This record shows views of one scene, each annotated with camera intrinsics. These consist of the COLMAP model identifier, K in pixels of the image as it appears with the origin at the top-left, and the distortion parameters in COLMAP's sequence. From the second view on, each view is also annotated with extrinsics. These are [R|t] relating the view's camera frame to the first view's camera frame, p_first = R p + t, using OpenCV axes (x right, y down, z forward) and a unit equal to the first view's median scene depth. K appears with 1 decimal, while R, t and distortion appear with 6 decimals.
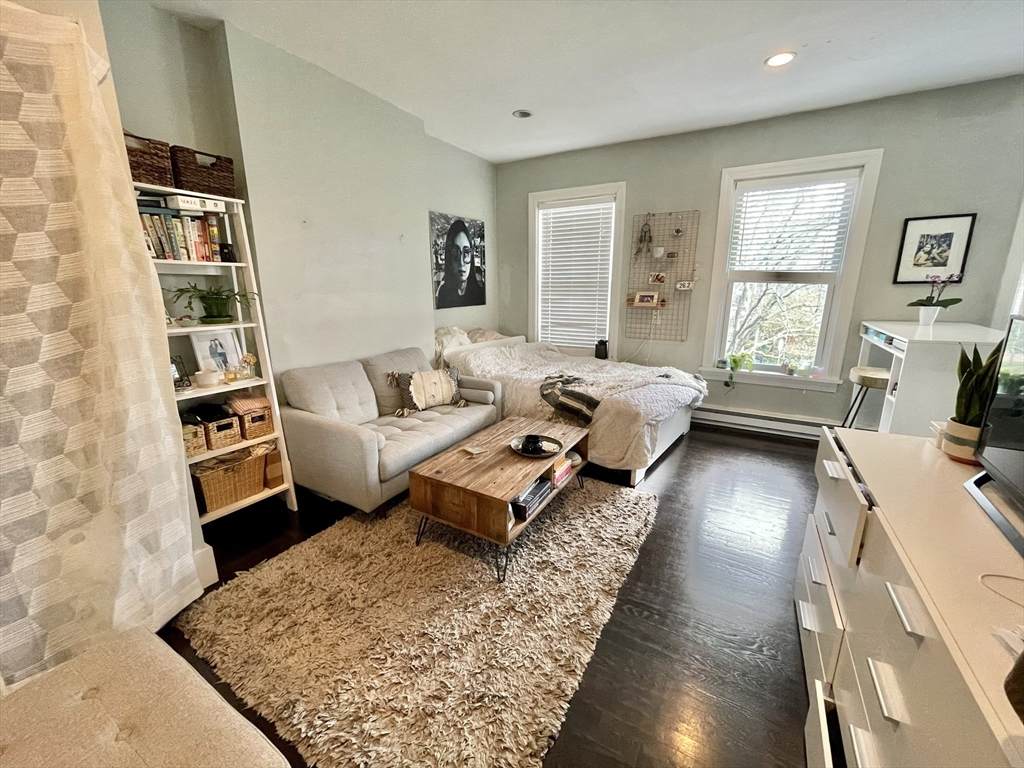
lens RADIAL K [[412.0, 0, 507.4], [0, 412.0, 387.0], [0, 0, 1]] dist [-0.003772, -0.000251]
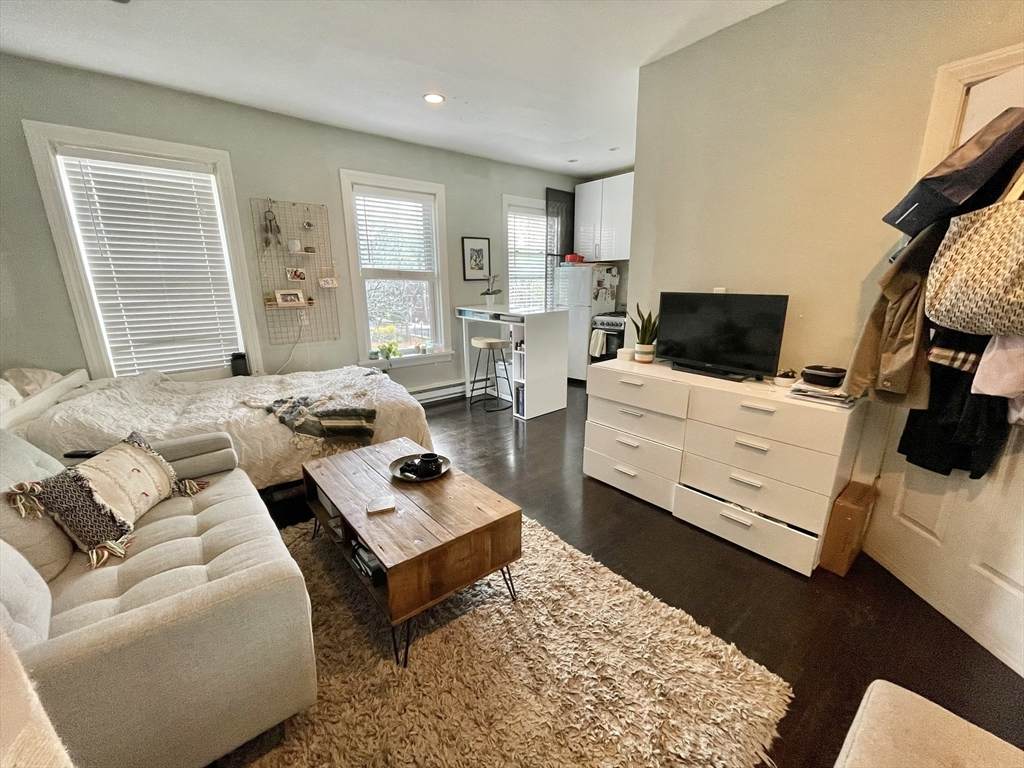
lens RADIAL K [[412.0, 0, 507.4], [0, 412.0, 387.0], [0, 0, 1]] dist [-0.003772, -0.000251]
pose [[0.342793, -0.232235, 0.910253, -0.359160], [0.228580, 0.960459, 0.158963, -0.066734], [-0.911177, 0.153574, 0.382323, 0.279300]]
